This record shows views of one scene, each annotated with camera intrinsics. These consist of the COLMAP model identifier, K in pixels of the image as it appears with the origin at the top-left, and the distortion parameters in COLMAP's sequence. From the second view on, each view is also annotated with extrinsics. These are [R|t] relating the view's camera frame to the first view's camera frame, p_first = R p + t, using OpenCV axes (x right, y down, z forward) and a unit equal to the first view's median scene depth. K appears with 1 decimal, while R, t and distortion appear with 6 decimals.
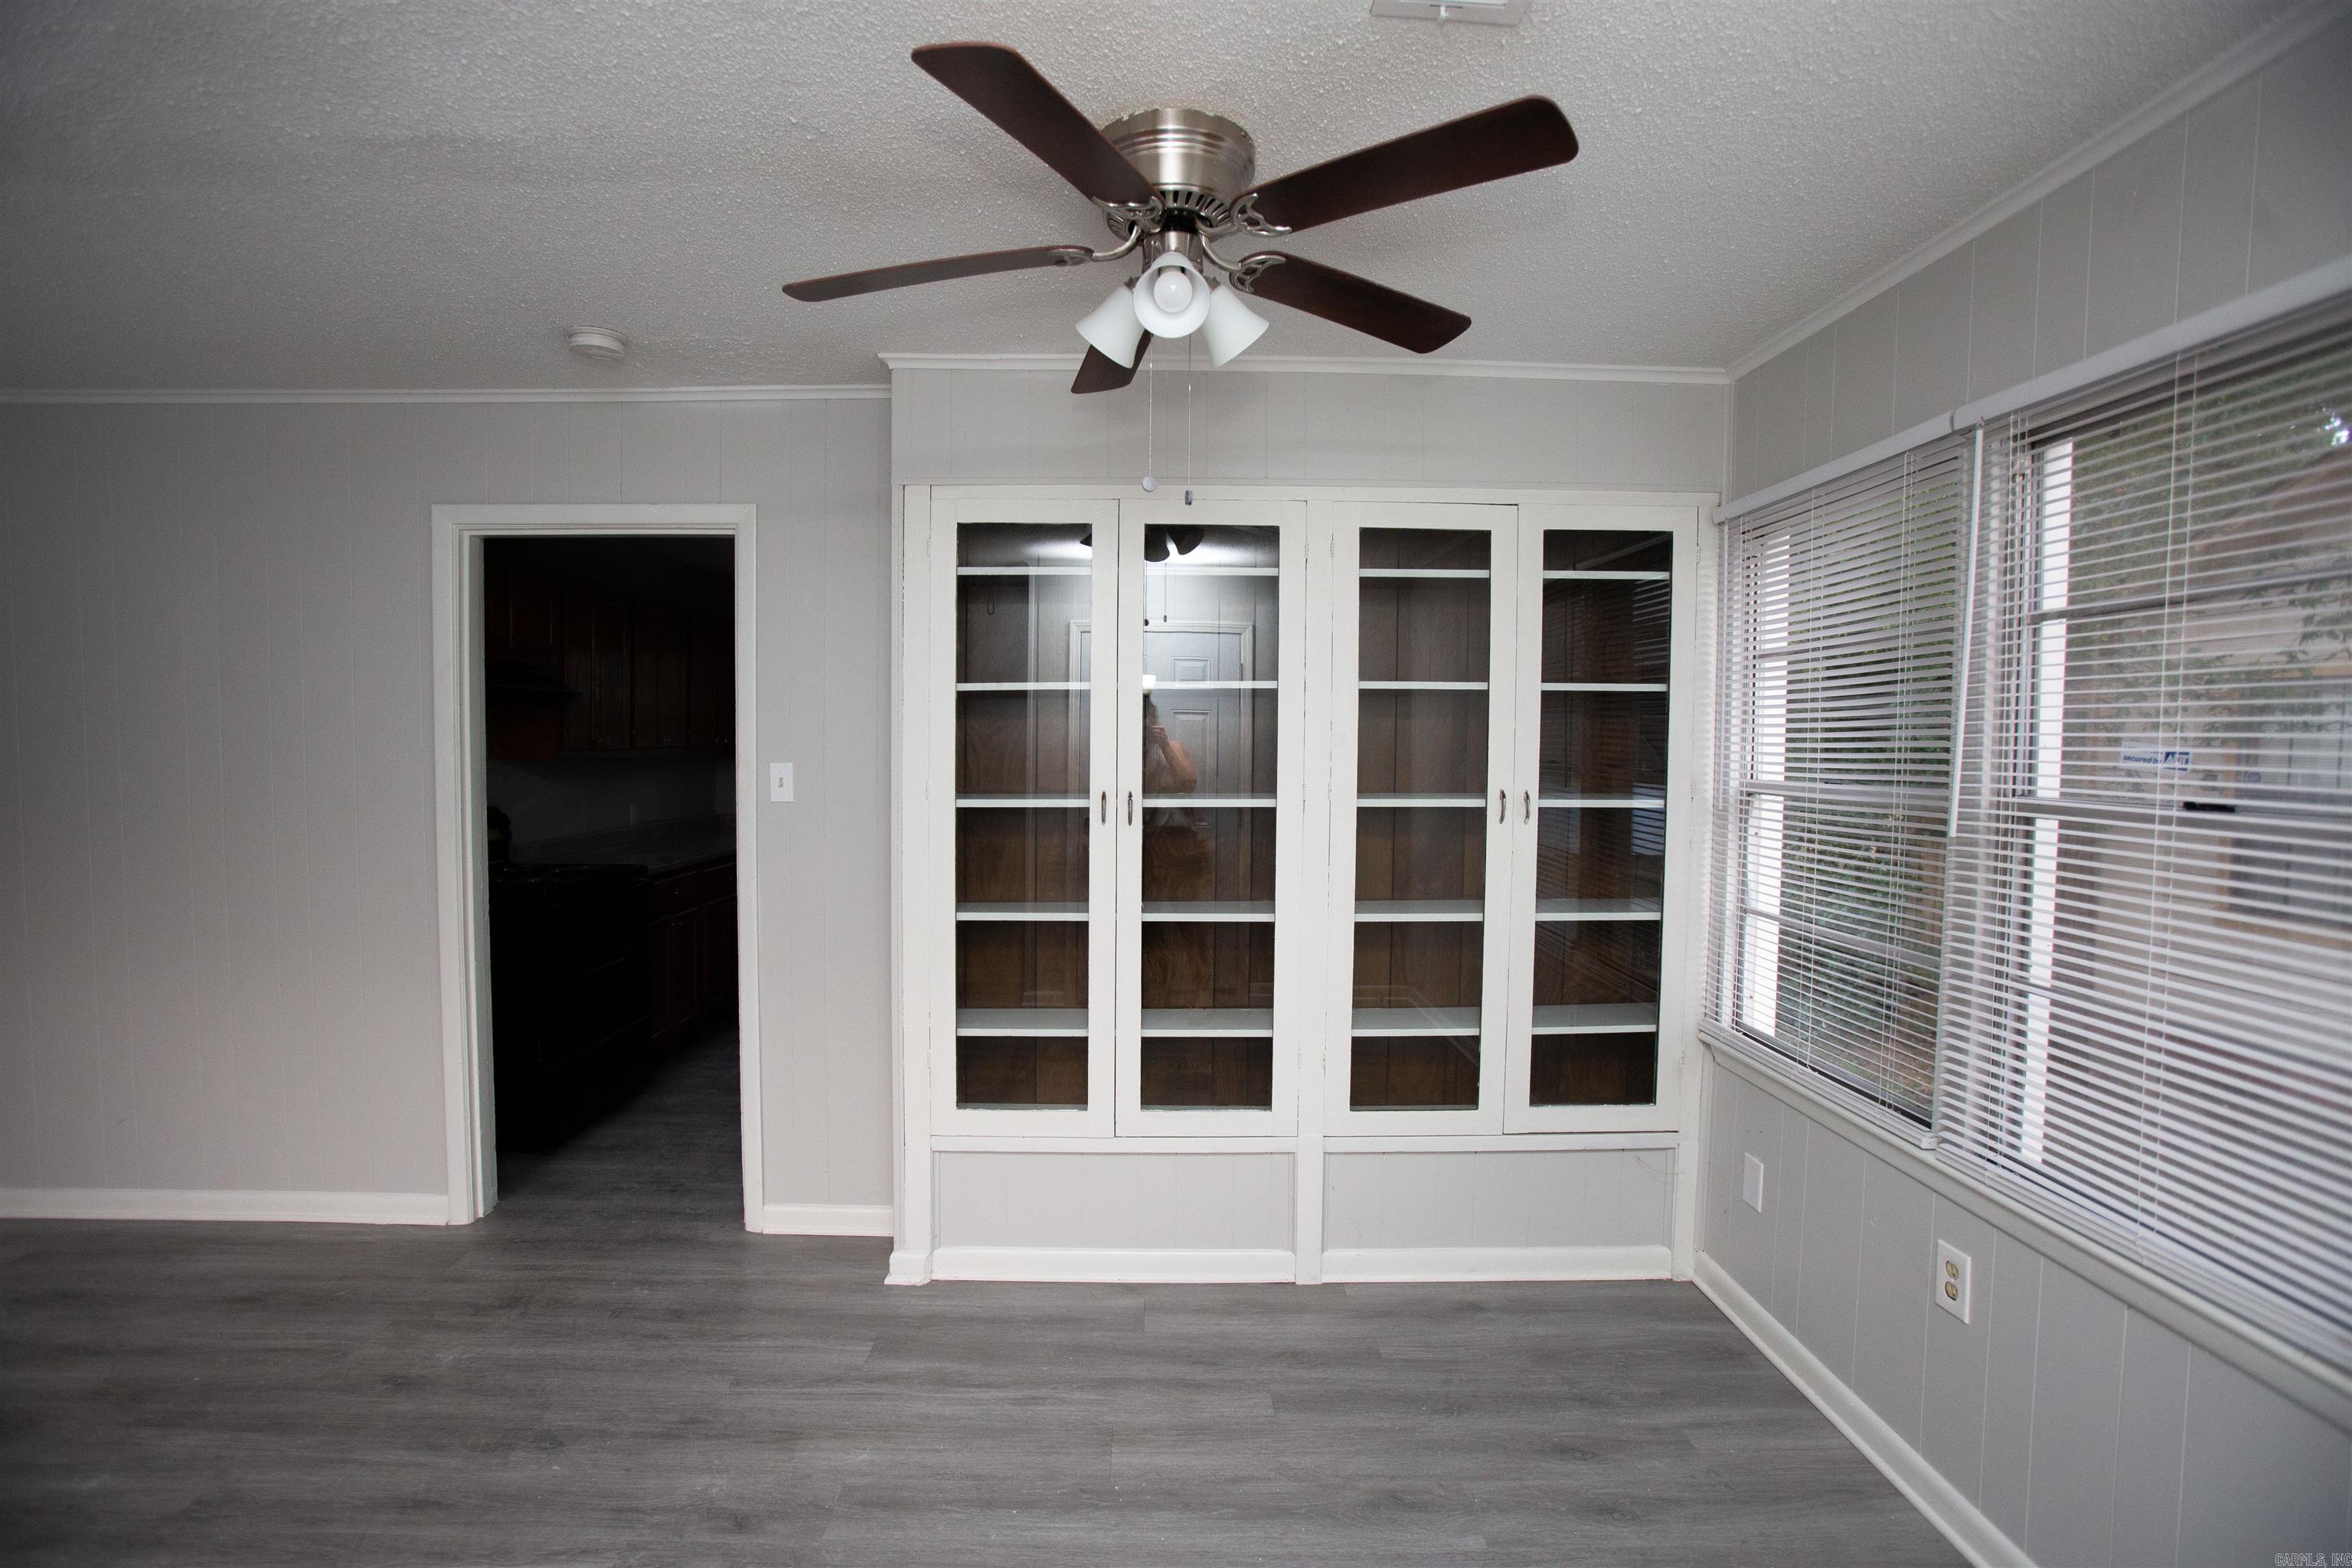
lens RADIAL K [[1084.0, 0, 1157.0], [0, 1084.0, 783.7], [0, 0, 1]] dist [-0.084208, 0.039632]
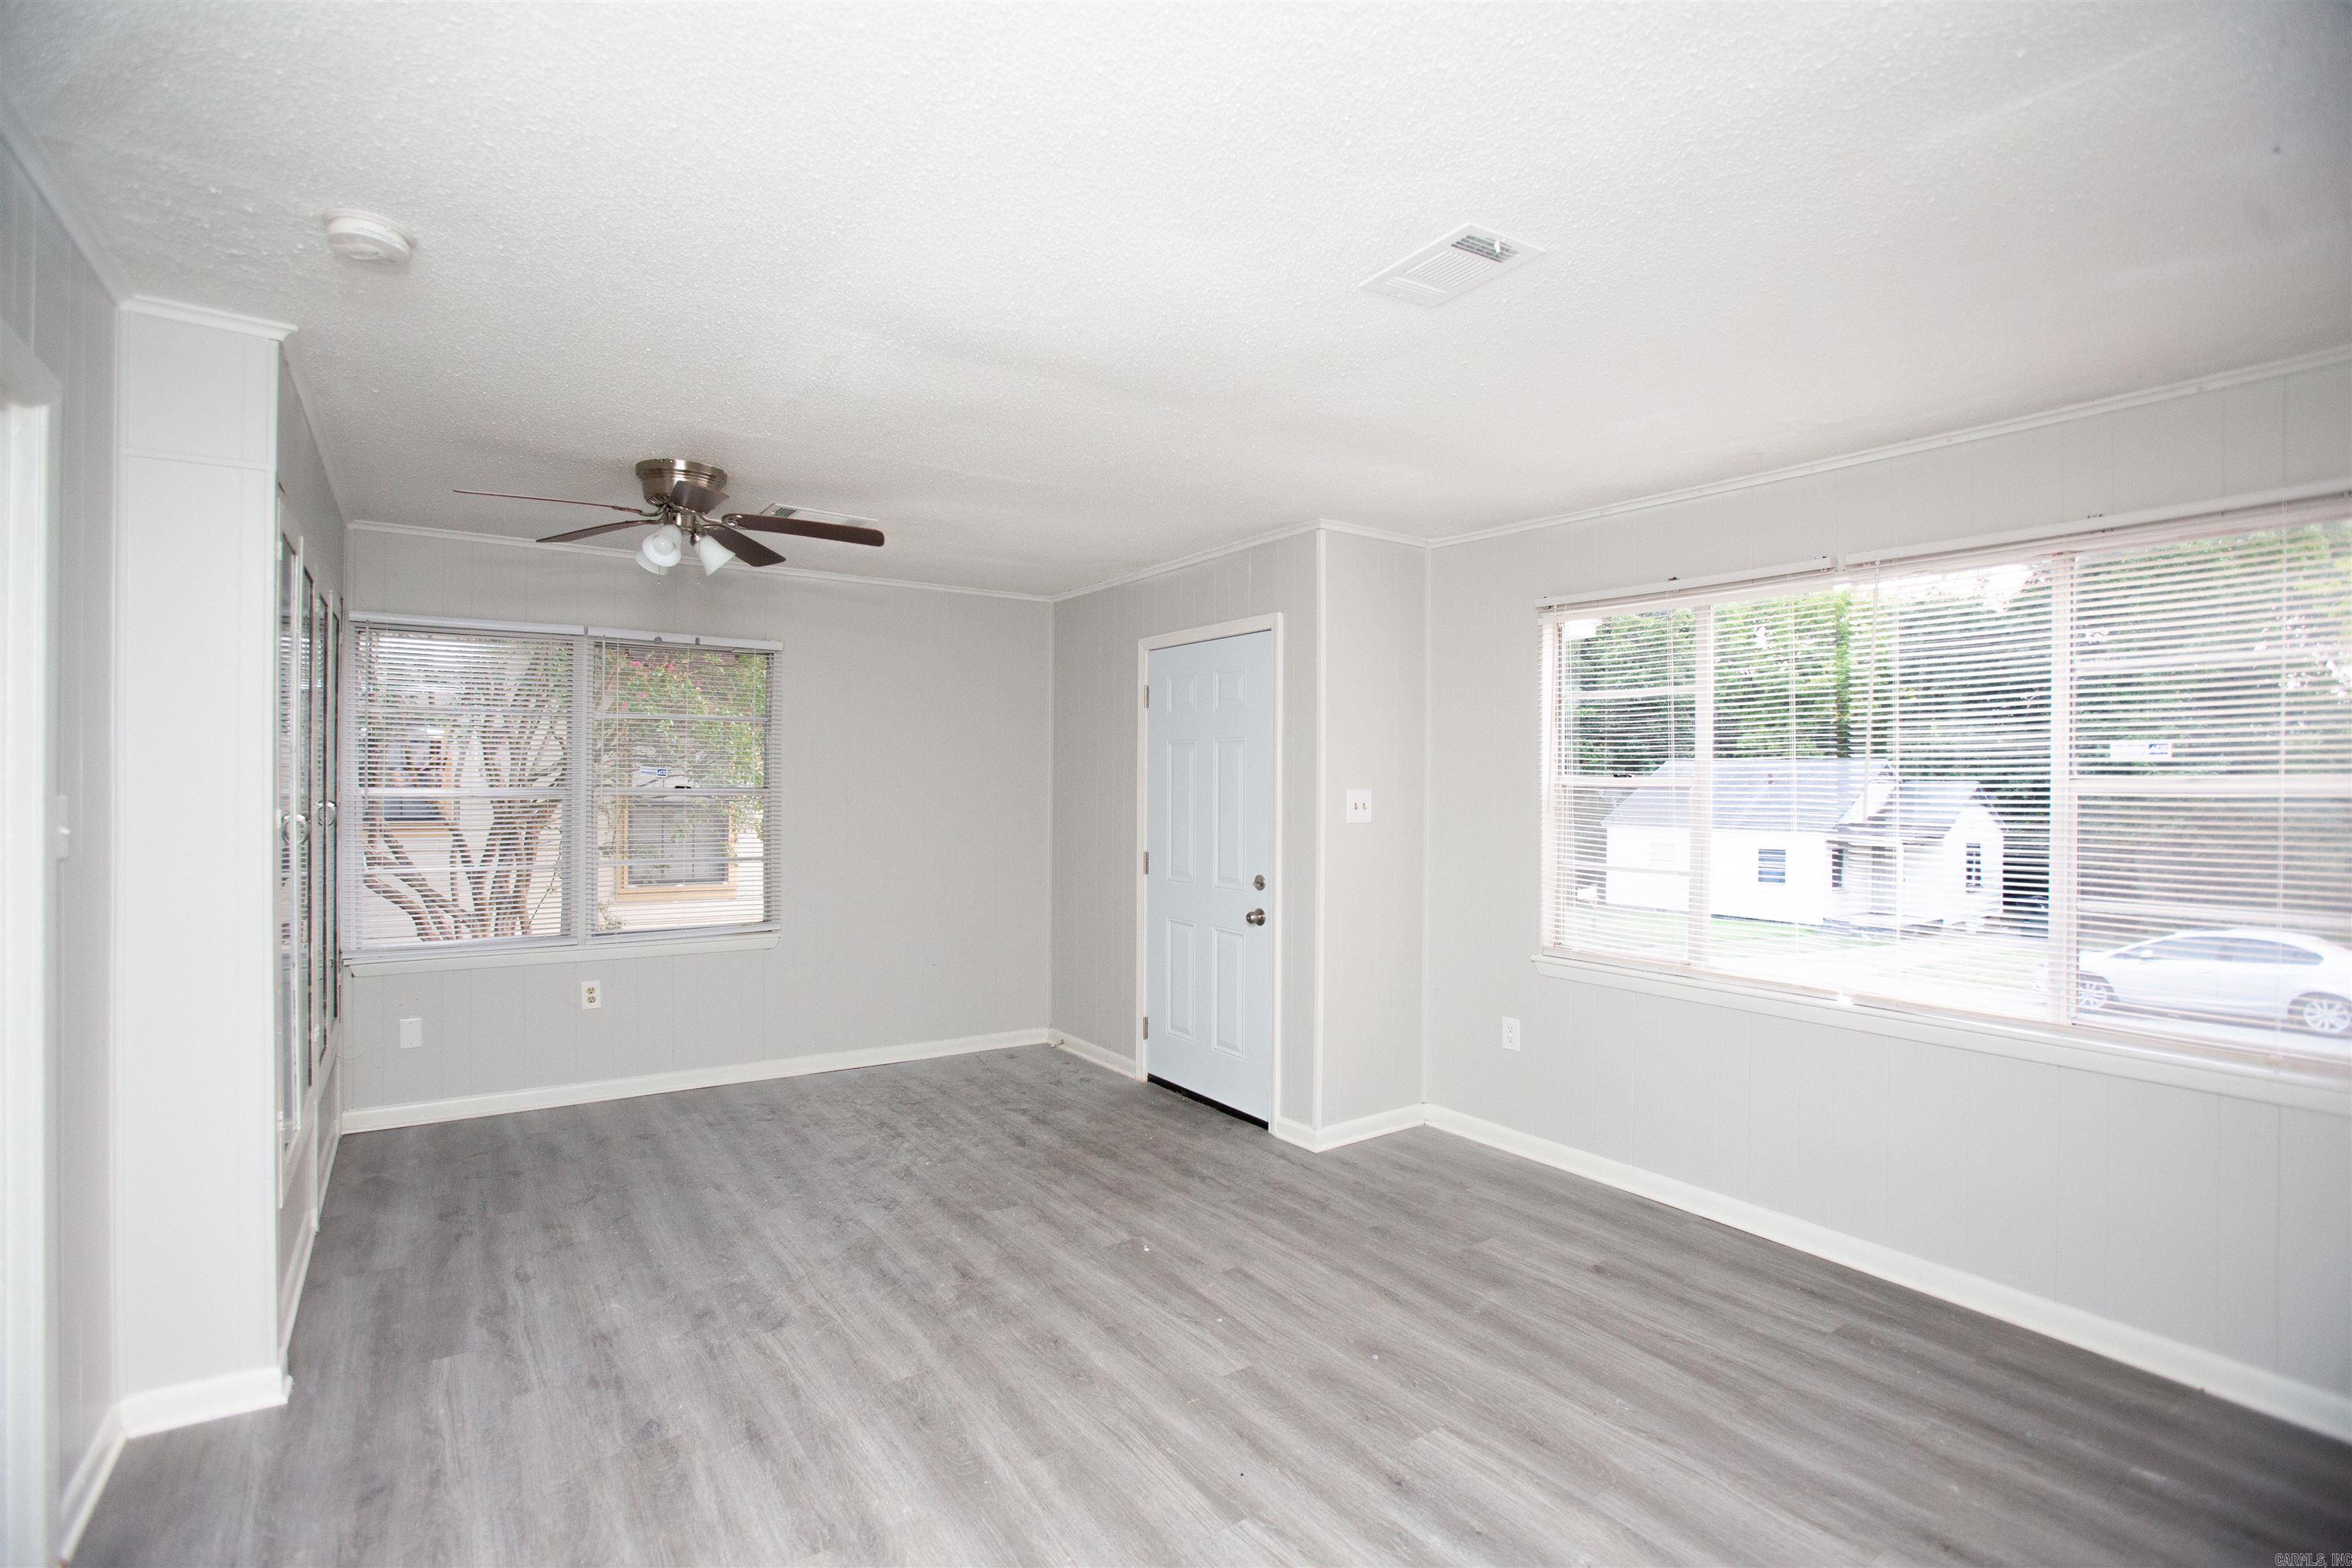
lens RADIAL K [[1084.0, 0, 1157.0], [0, 1084.0, 783.7], [0, 0, 1]] dist [-0.084208, 0.039632]
pose [[-0.565065, -0.009278, 0.824994, -1.554122], [0.027815, 0.999154, 0.030287, -0.031088], [-0.824578, 0.040061, -0.564329, 1.025008]]
